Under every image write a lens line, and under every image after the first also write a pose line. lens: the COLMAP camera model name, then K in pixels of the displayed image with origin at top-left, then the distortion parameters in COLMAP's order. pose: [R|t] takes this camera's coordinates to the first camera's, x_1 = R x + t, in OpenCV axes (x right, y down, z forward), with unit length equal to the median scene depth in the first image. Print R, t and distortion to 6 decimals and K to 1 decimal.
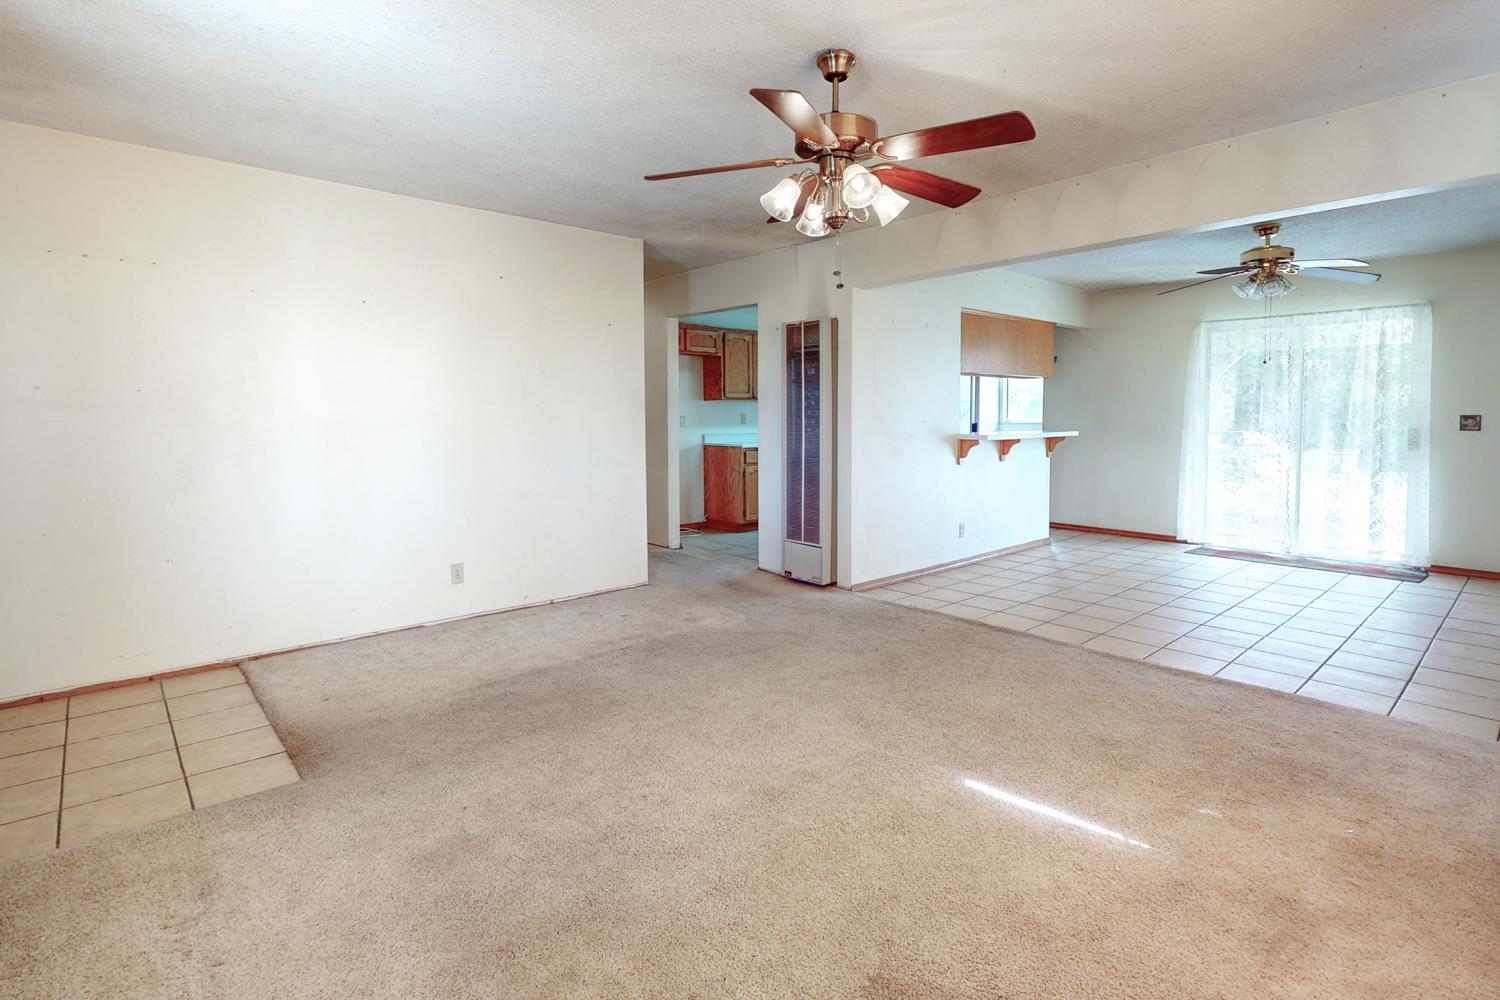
lens RADIAL K [[741.7, 0, 754.0], [0, 741.7, 433.5], [0, 0, 1]] dist [-0.000563, -0.000727]
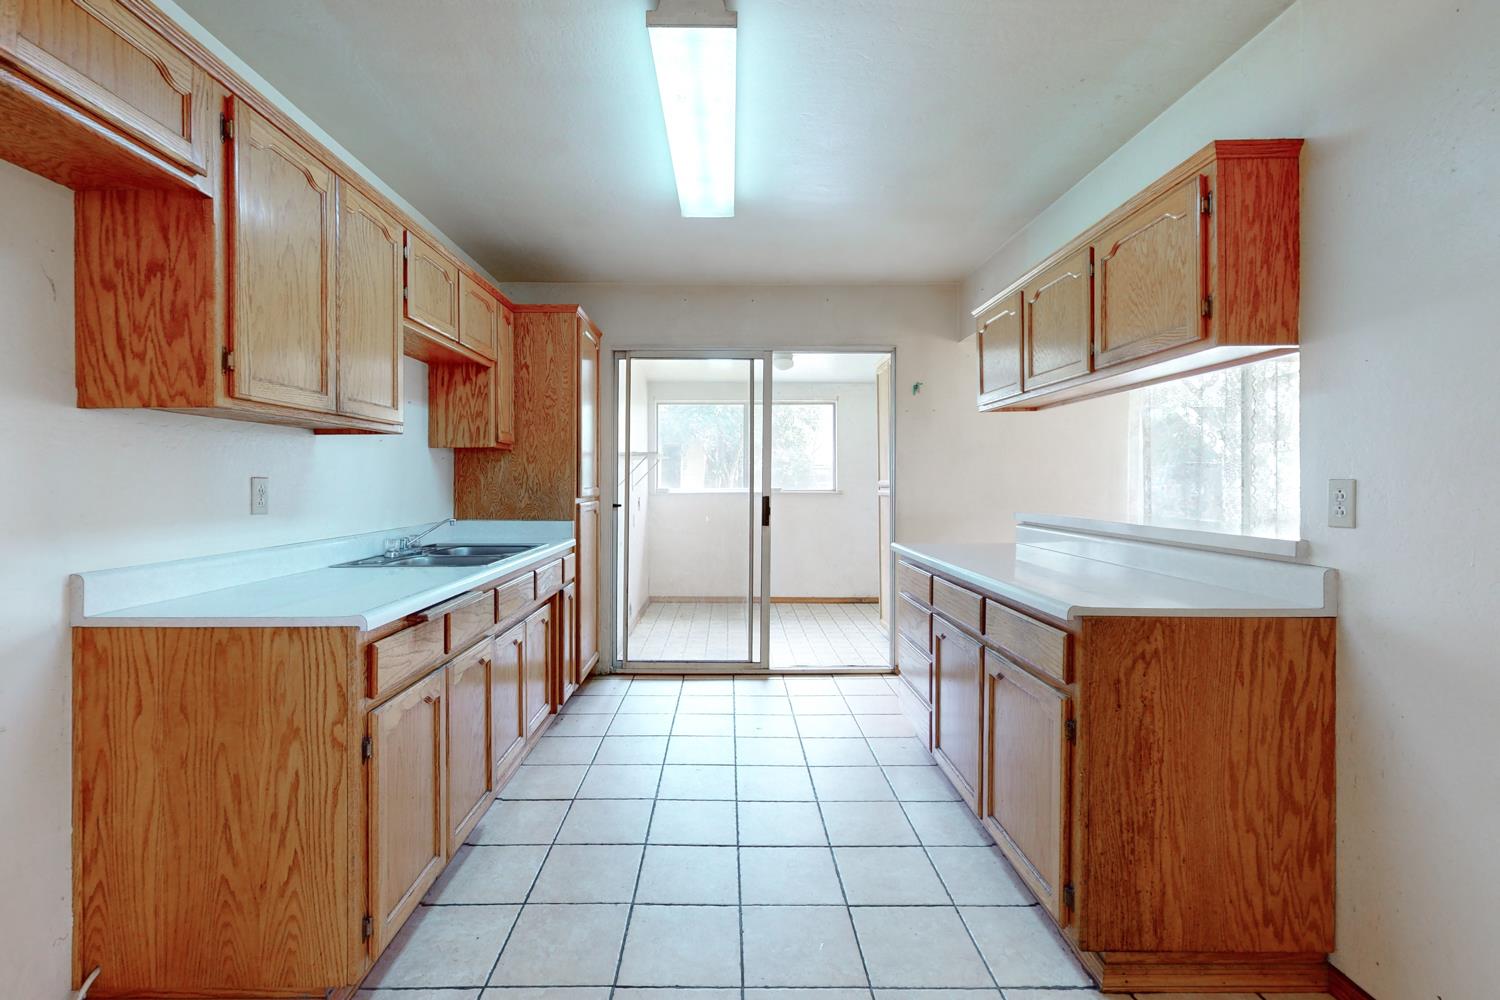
lens RADIAL K [[654.1, 0, 731.0], [0, 654.1, 484.1], [0, 0, 1]] dist [-0.002440, -0.000258]
pose [[0.671356, -0.001081, 0.741134, -0.102351], [0.019856, 0.999666, -0.016529, -0.021713], [-0.740869, 0.025813, 0.671153, 0.961475]]
